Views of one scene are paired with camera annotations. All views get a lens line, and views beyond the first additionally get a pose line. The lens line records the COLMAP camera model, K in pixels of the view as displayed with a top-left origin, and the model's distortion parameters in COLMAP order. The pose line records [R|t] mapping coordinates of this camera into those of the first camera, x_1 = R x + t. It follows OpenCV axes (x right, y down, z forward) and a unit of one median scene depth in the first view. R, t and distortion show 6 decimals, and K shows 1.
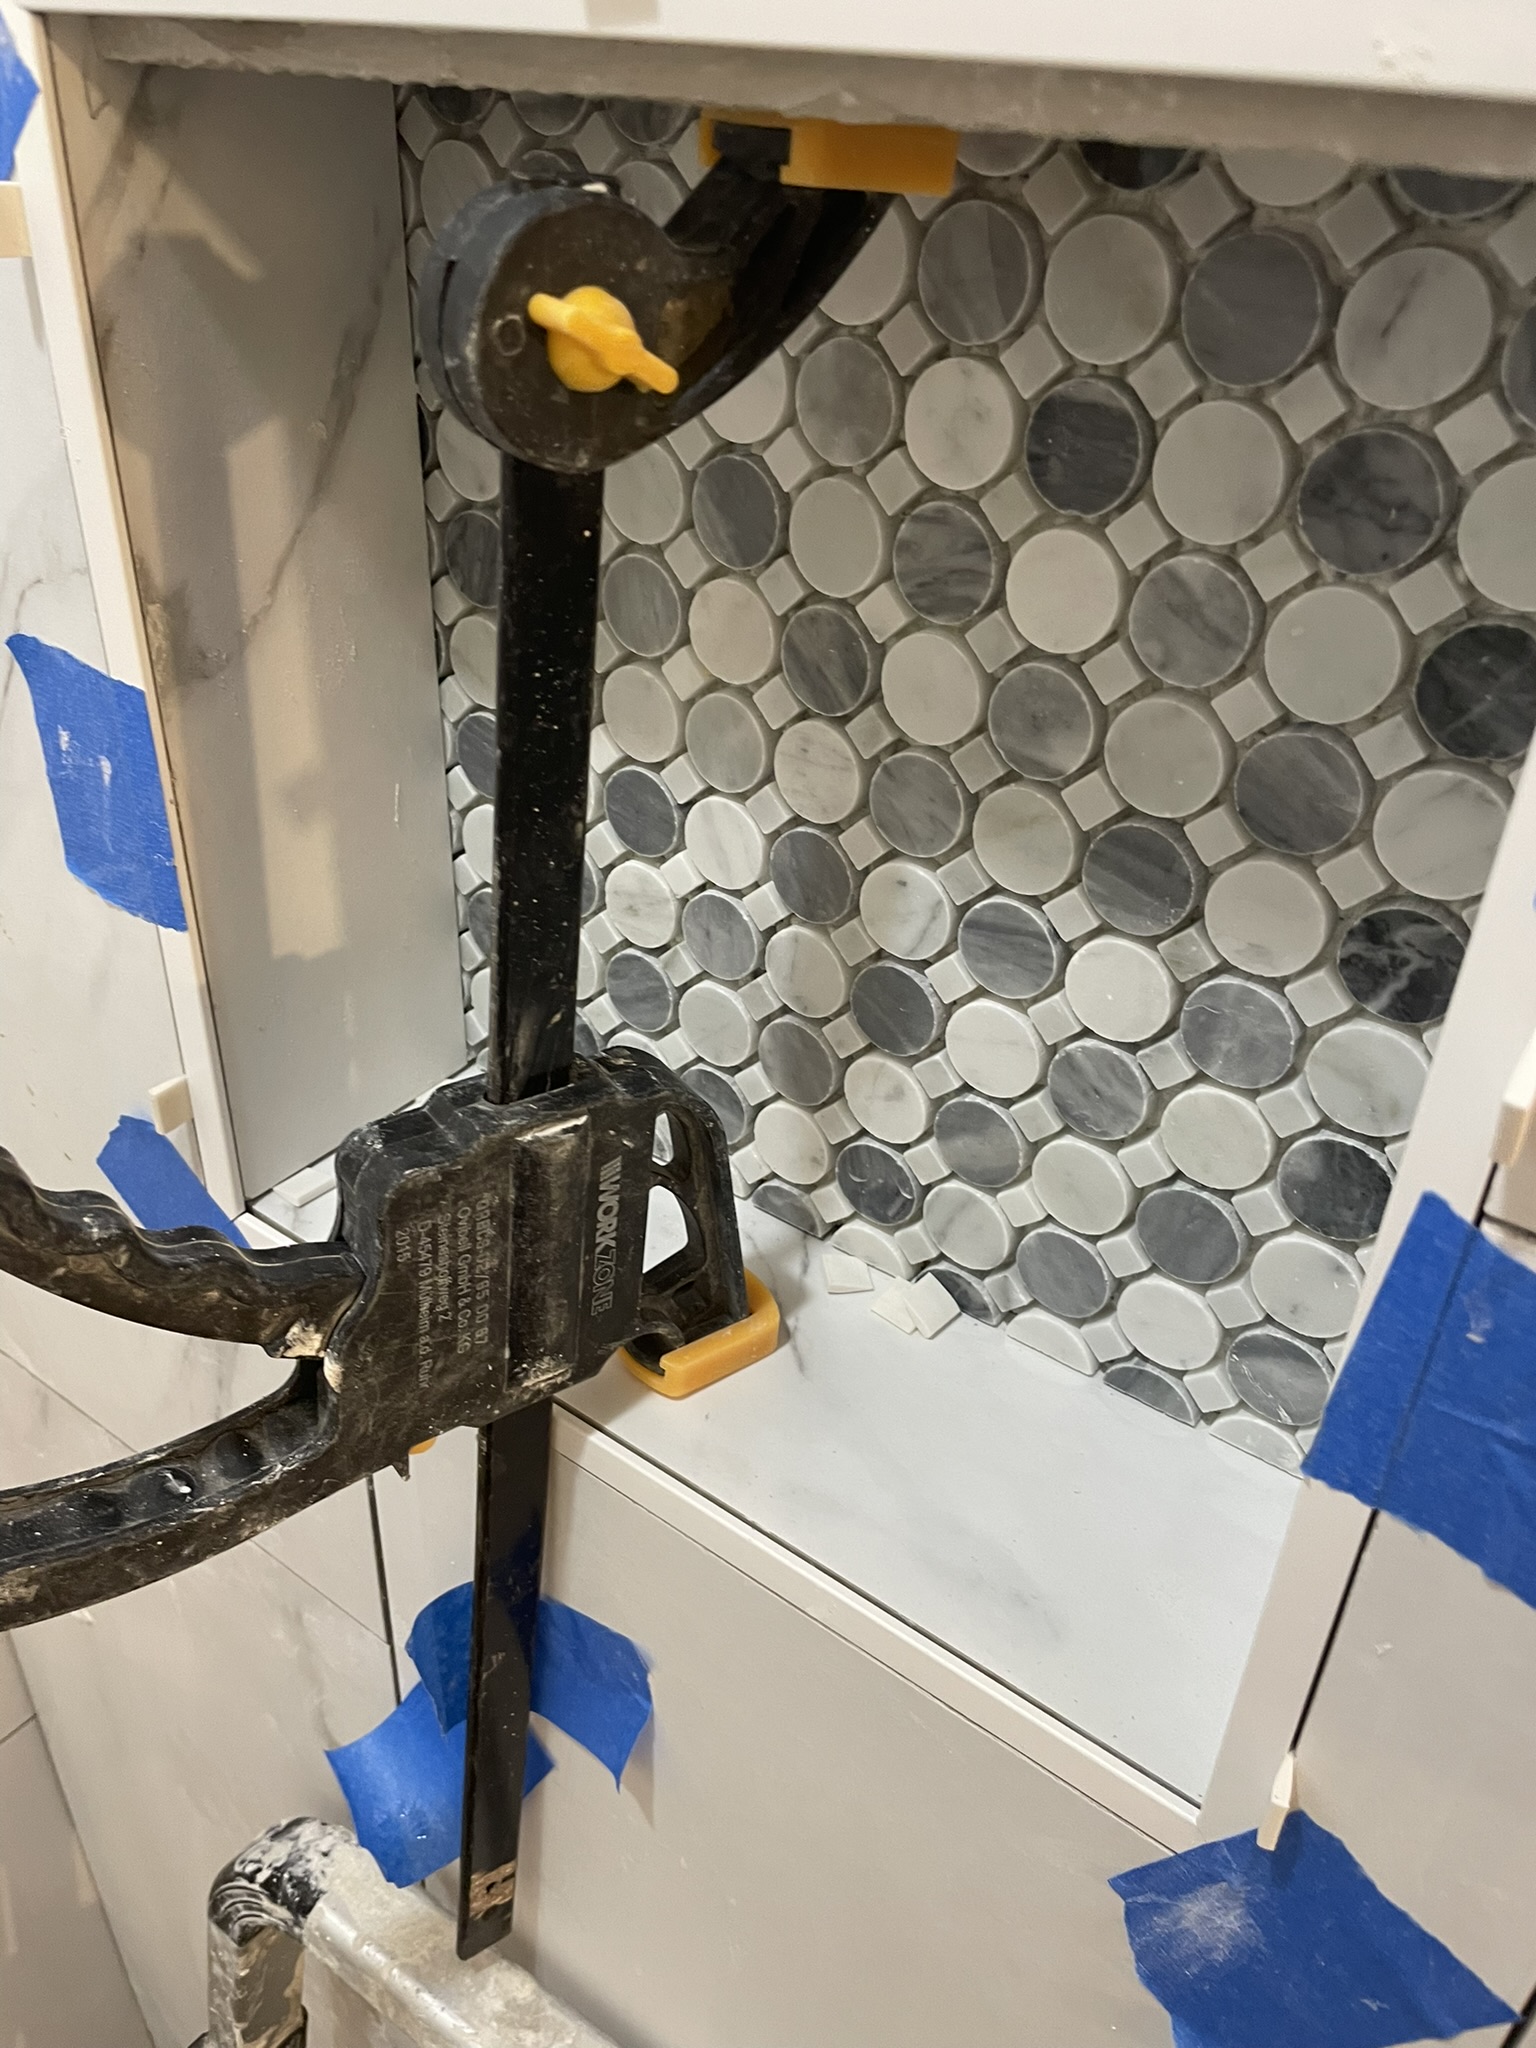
lens RADIAL K [[1553.3, 0, 768.4], [0, 1553.3, 1011.8], [0, 0, 1]] dist [0.089318, -0.123369]
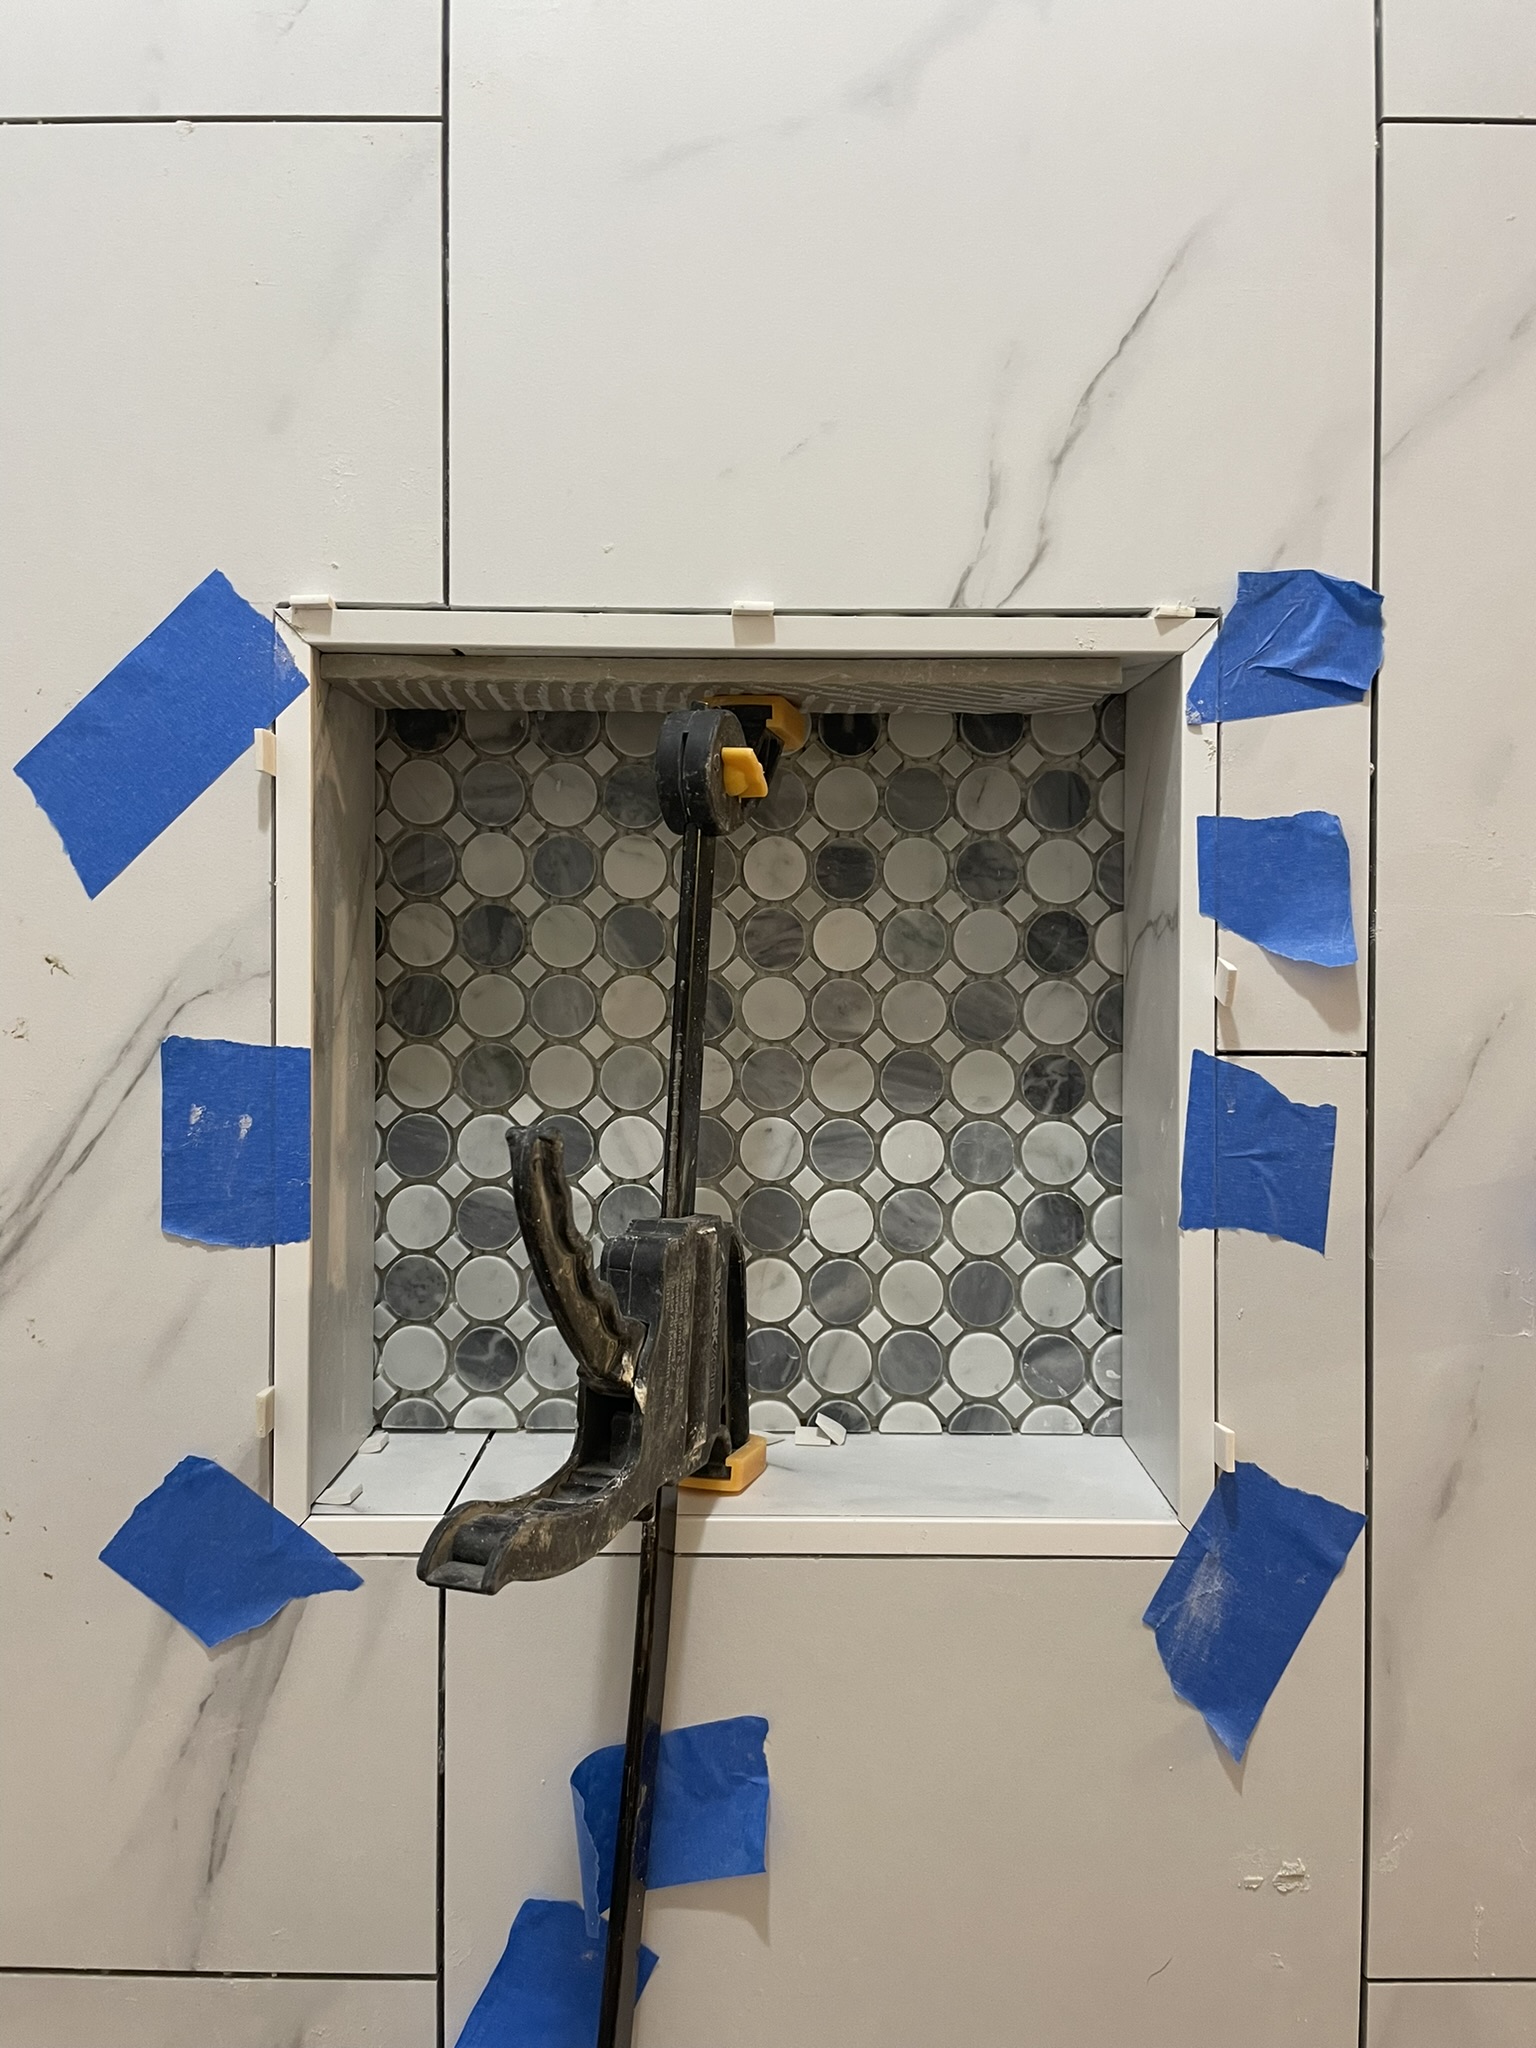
lens RADIAL K [[1553.3, 0, 751.4], [0, 1553.3, 1034.3], [0, 0, 1]] dist [0.089318, -0.123369]
pose [[0.806300, -0.042816, 0.589956, -0.975907], [0.335019, 0.855037, -0.395821, 0.518714], [-0.487486, 0.516797, 0.703760, -0.224338]]
